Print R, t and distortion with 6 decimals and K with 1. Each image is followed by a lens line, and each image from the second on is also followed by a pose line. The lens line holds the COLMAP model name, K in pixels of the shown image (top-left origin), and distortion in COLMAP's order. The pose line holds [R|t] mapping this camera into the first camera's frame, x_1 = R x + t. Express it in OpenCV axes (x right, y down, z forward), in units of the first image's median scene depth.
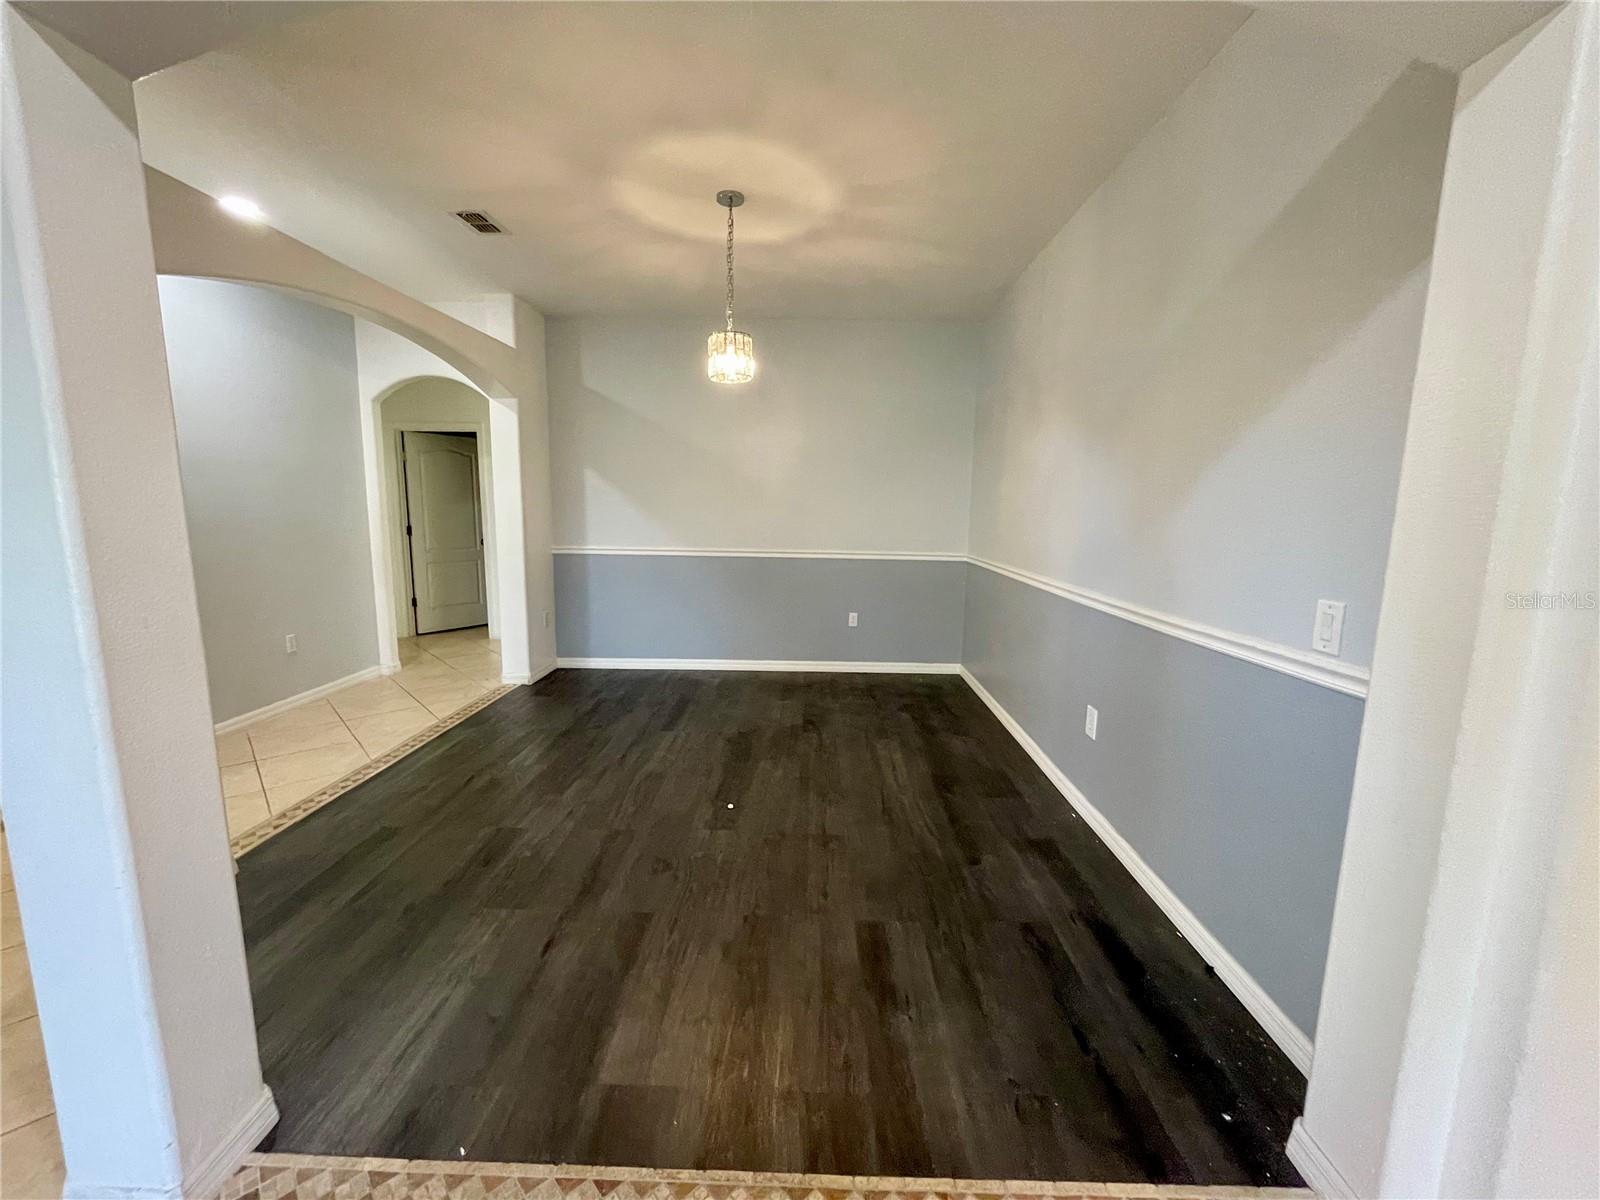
lens RADIAL K [[648.3, 0, 797.5], [0, 648.3, 596.3], [0, 0, 1]] dist [0.001363, 0.000234]
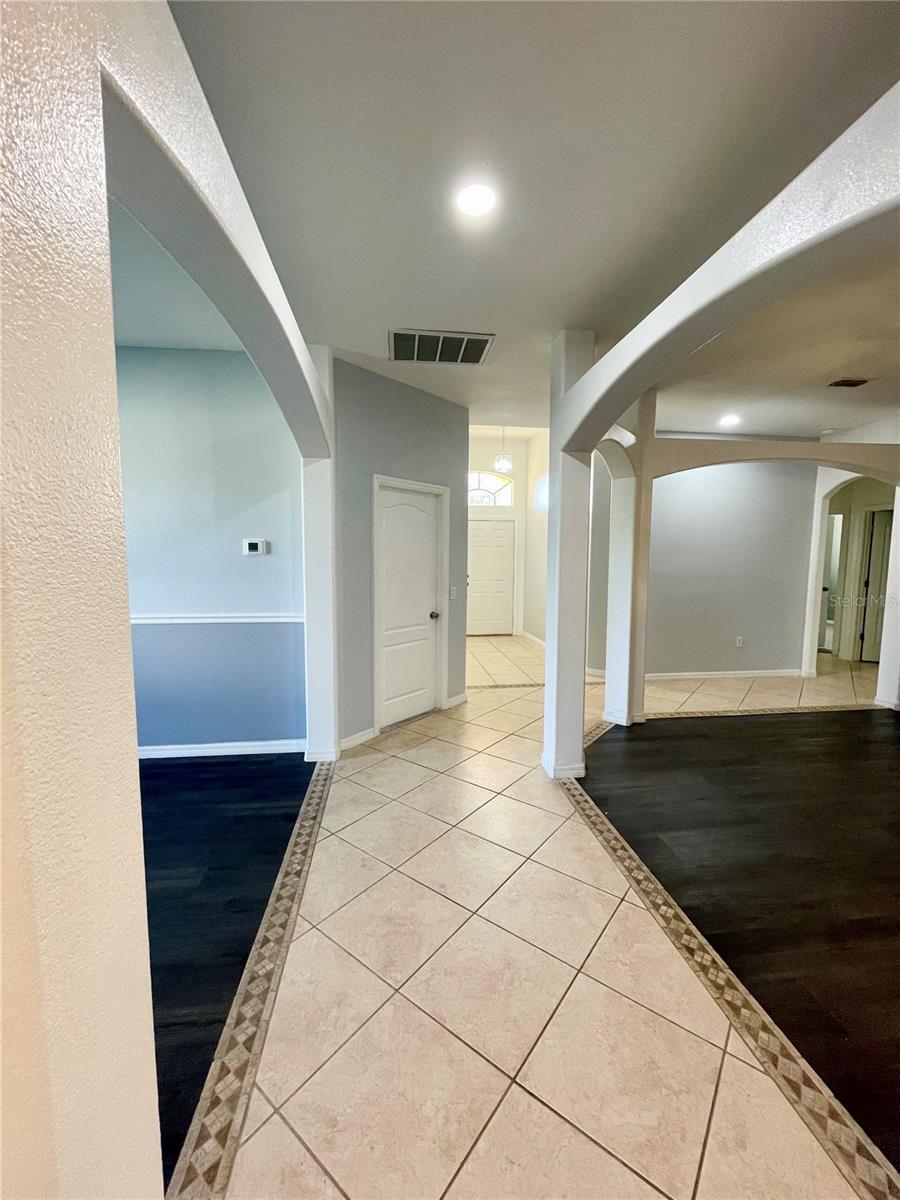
lens RADIAL K [[486.2, 0, 449.6], [0, 486.2, 600.7], [0, 0, 1]] dist [0.001363, 0.000234]
pose [[0.149303, 0.086747, -0.984979, 0.602035], [-0.139151, 0.988074, 0.065928, -0.025512], [0.978951, 0.127217, 0.159593, -0.030233]]
